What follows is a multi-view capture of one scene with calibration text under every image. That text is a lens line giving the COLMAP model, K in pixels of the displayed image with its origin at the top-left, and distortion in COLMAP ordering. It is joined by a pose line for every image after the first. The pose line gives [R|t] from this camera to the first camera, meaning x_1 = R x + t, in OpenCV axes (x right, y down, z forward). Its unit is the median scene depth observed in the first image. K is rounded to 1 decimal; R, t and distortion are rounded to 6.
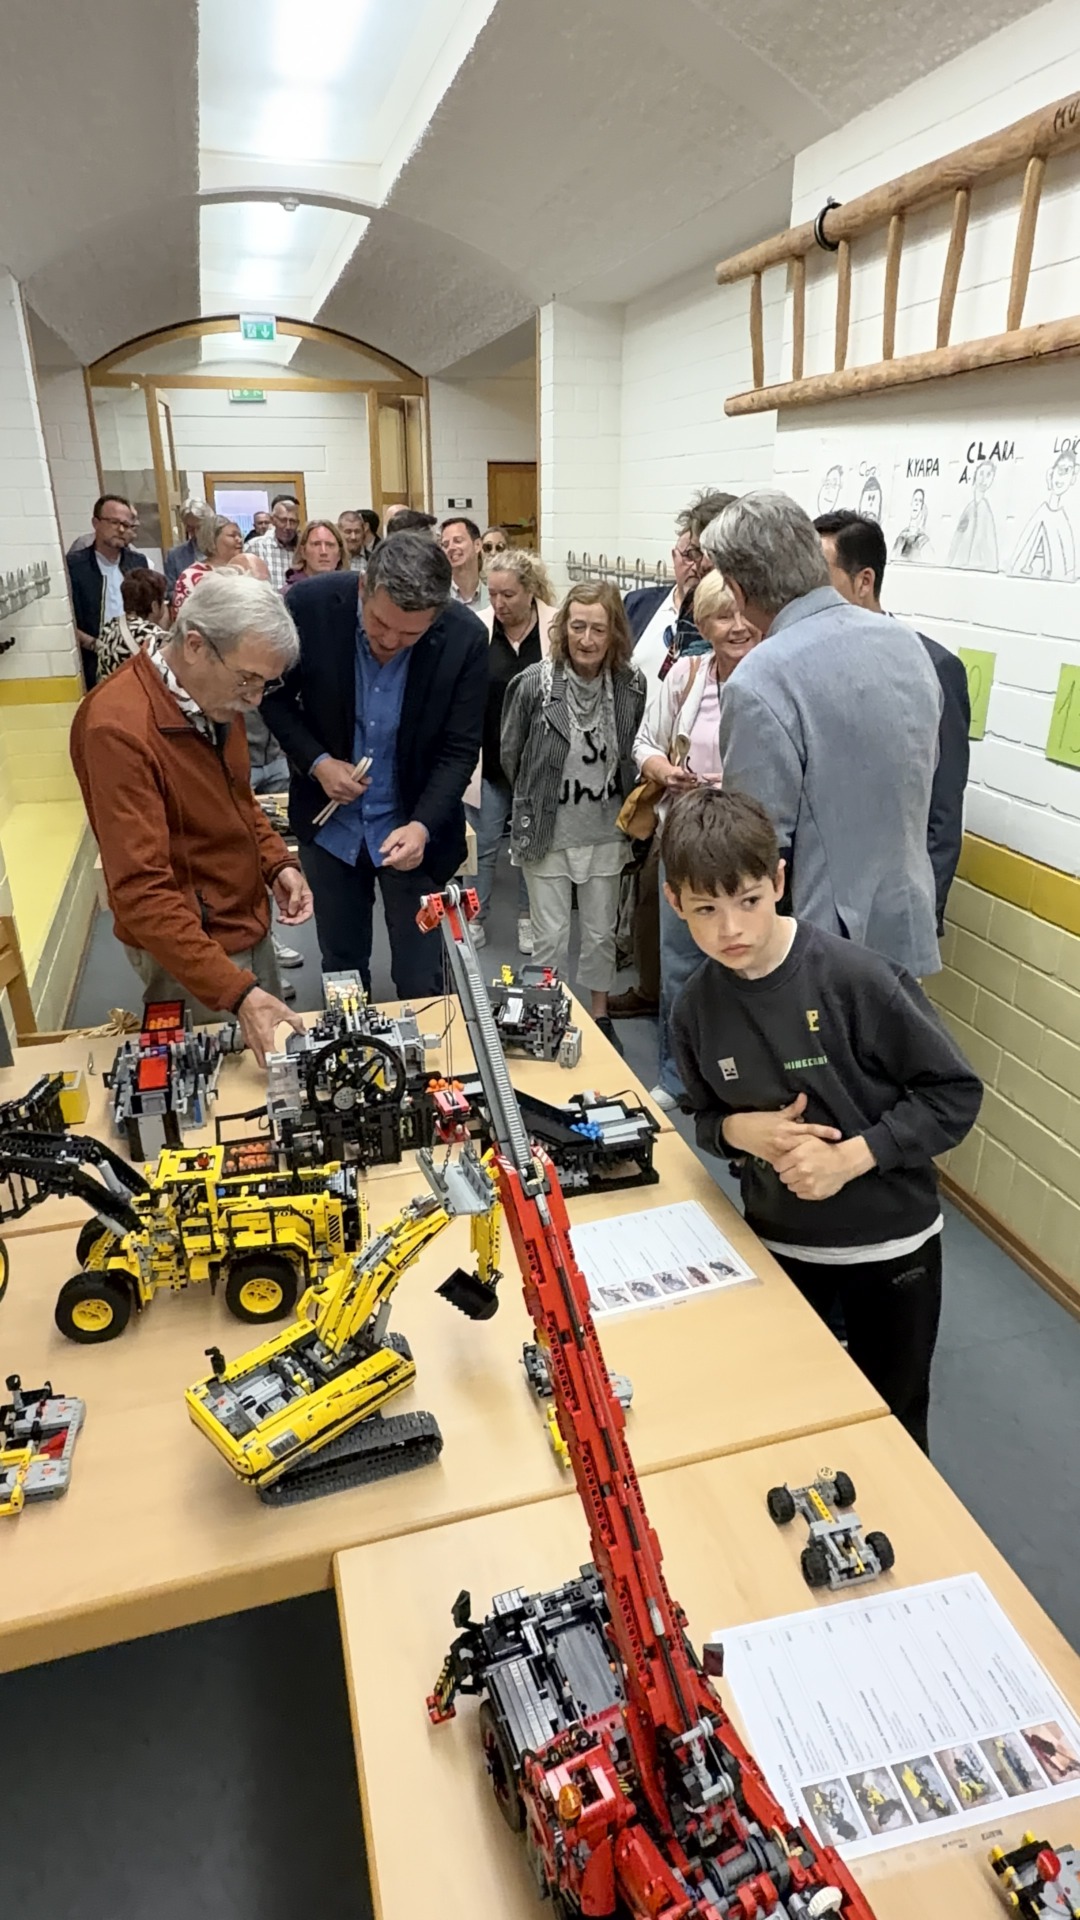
lens RADIAL K [[1106.4, 0, 527.3], [0, 1106.4, 958.2], [0, 0, 1]] dist [0.023897, -0.003290]
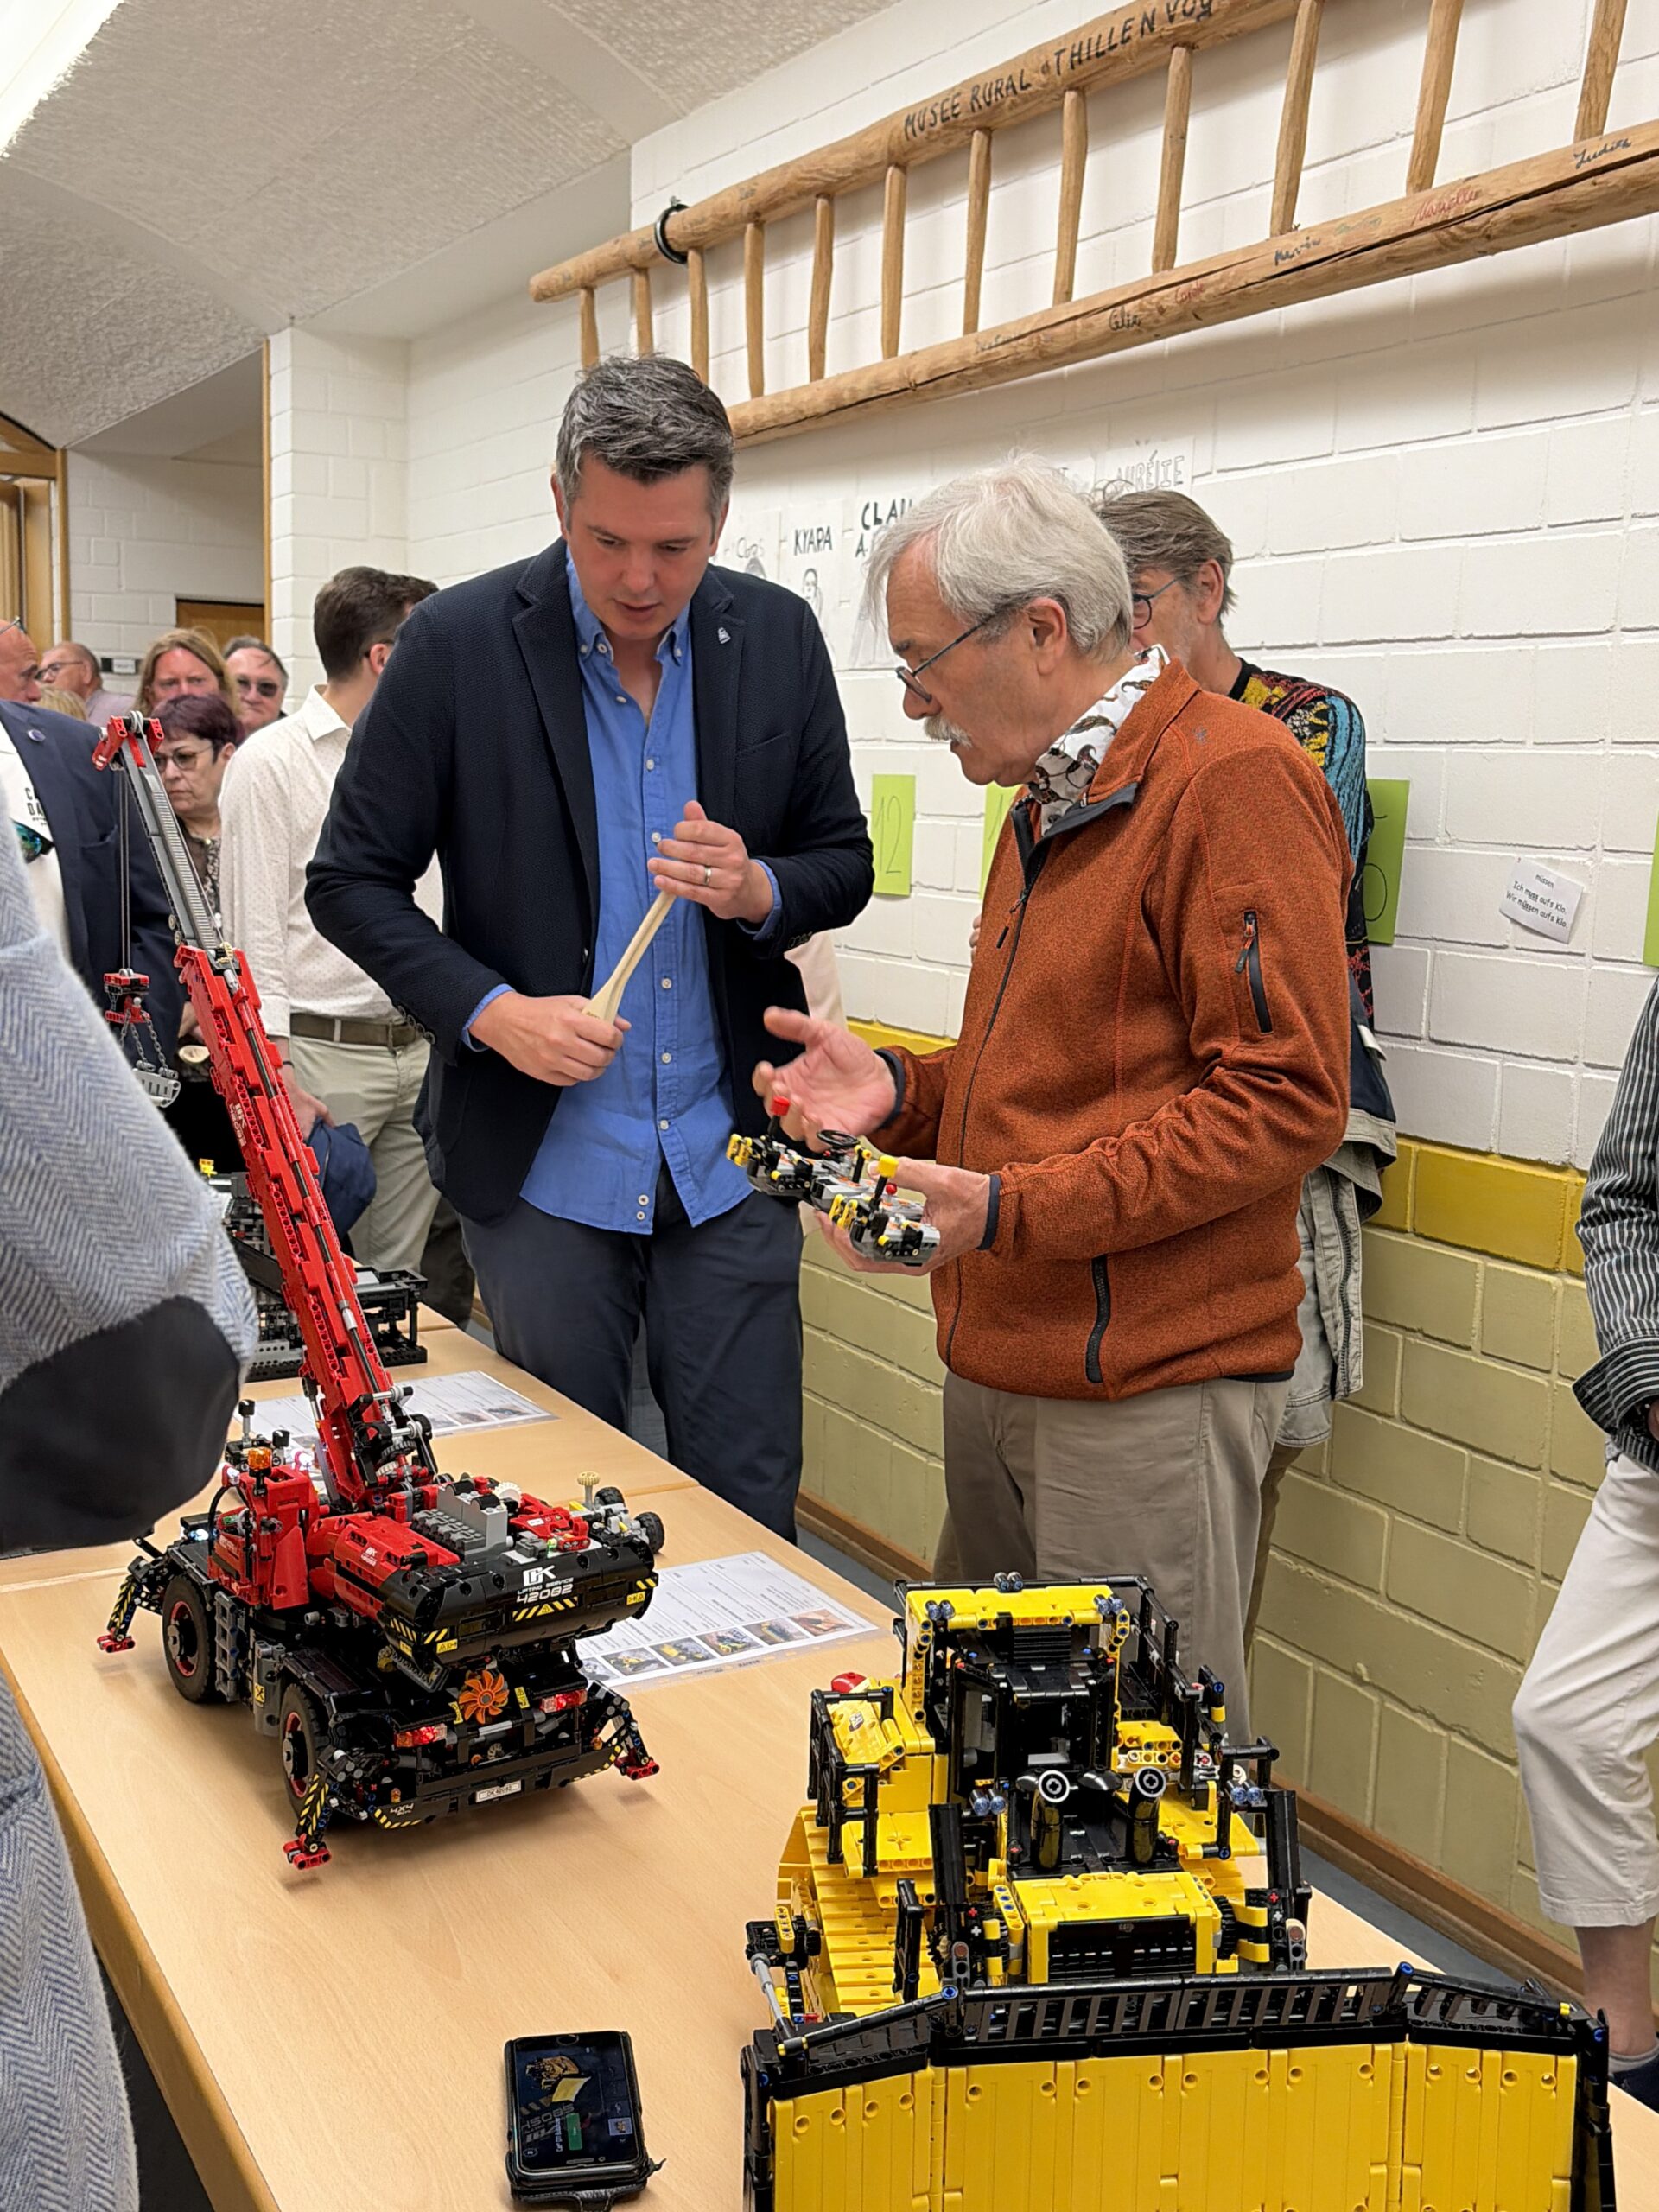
lens RADIAL K [[2174.2, 0, 836.2], [0, 2174.2, 1106.0], [0, 0, 1]] dist [-0.011957, 0.000000]
pose [[0.966347, -0.006767, 0.257153, 0.009756], [0.060949, 0.977213, -0.203323, 0.210138], [-0.249917, 0.212154, 0.944739, -0.255396]]
